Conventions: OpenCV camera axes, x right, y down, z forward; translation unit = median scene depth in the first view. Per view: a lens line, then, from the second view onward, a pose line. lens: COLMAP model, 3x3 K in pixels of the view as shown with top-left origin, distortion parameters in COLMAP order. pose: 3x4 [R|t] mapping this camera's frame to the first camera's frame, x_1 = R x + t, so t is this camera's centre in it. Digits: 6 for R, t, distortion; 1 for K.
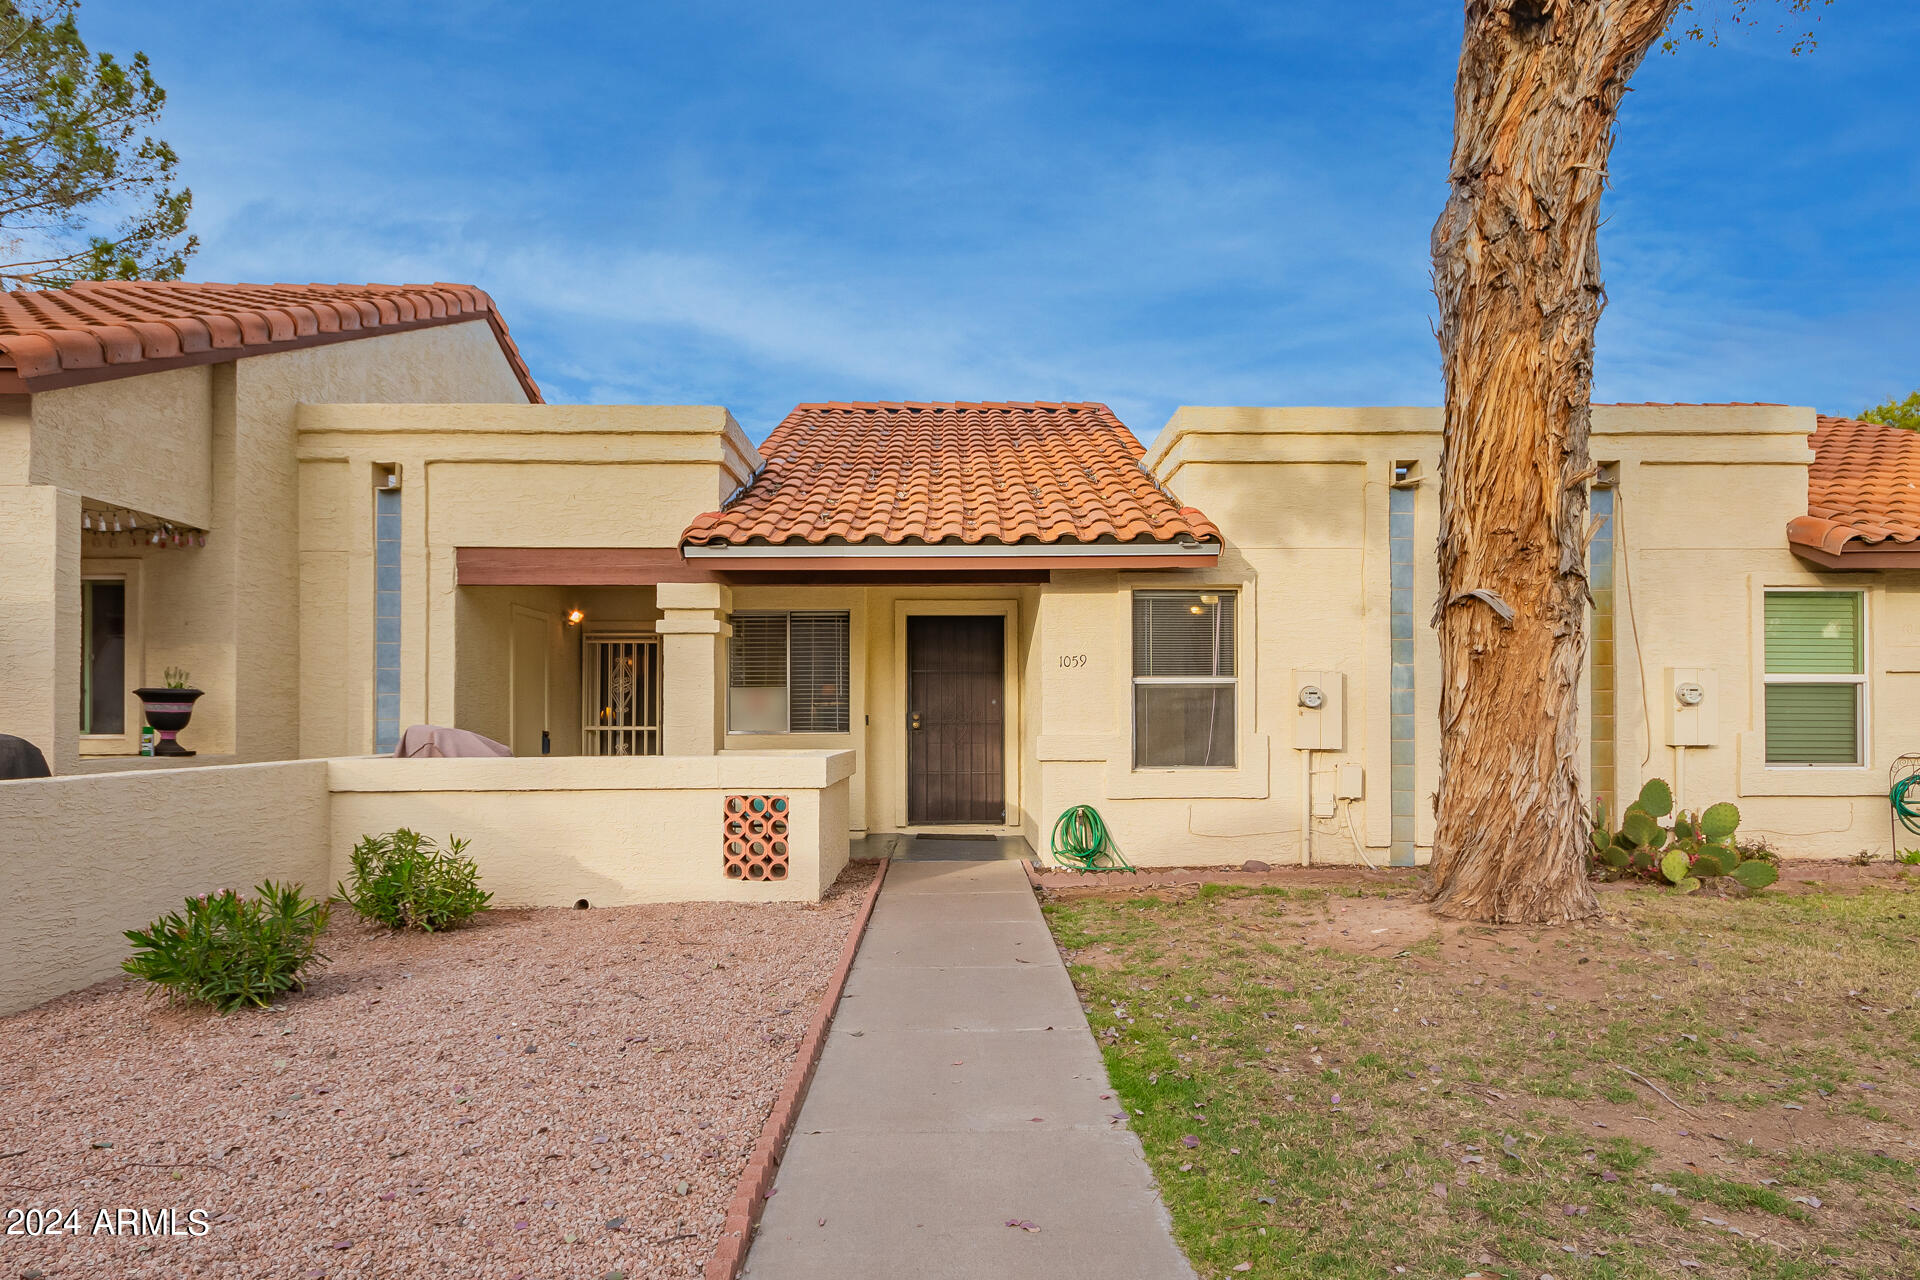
lens RADIAL K [[1116.4, 0, 991.2], [0, 1116.4, 709.2], [0, 0, 1]] dist [0.001689, 0.004555]
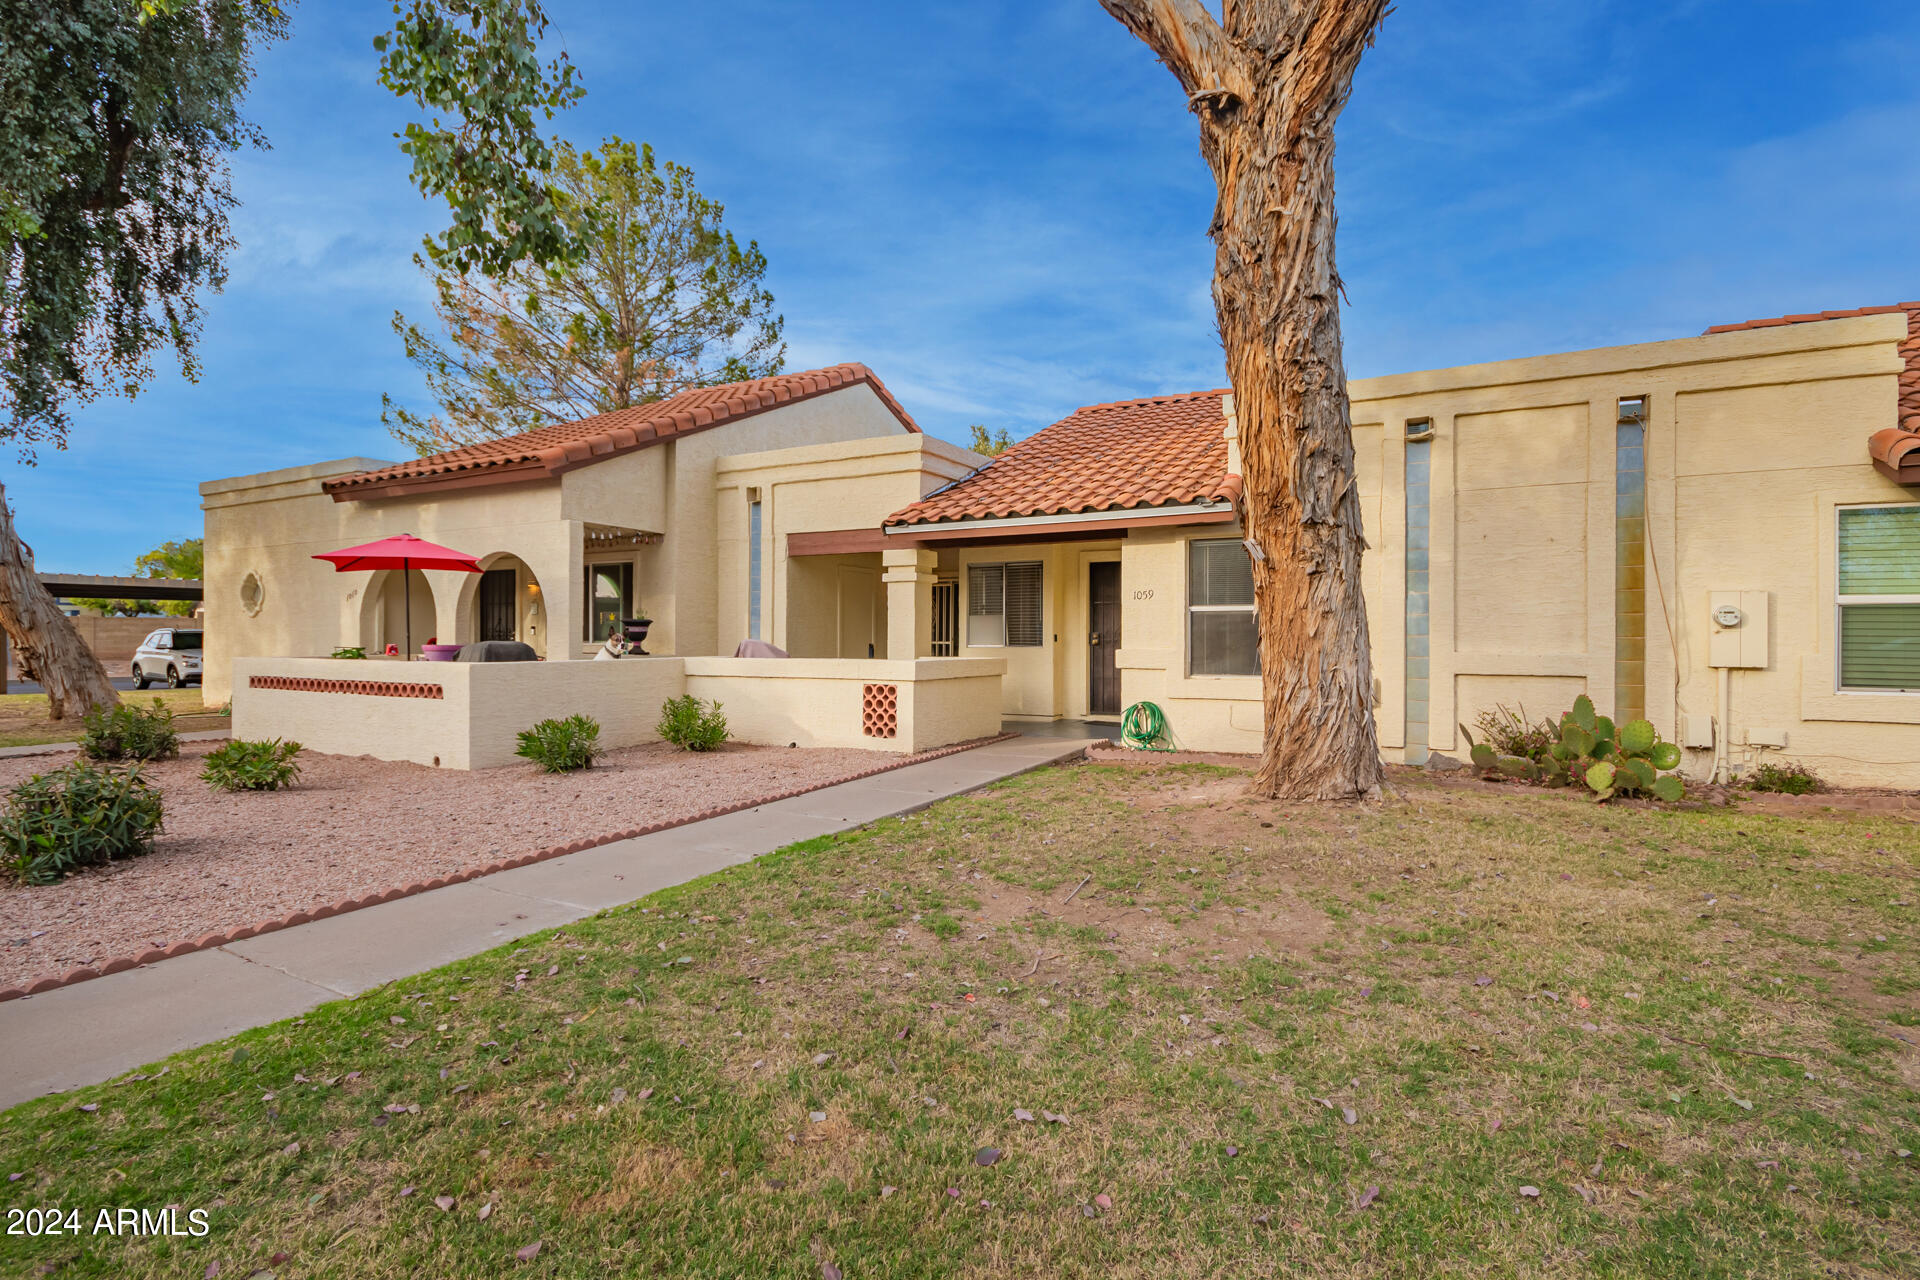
lens RADIAL K [[906.3, 0, 1000.6], [0, 906.3, 639.6], [0, 0, 1]] dist [0.003195, -0.000403]
pose [[0.875465, 0.006511, -0.483238, 0.460845], [-0.001111, 0.999934, 0.011461, -0.001544], [0.483280, -0.009497, 0.875414, -0.042826]]
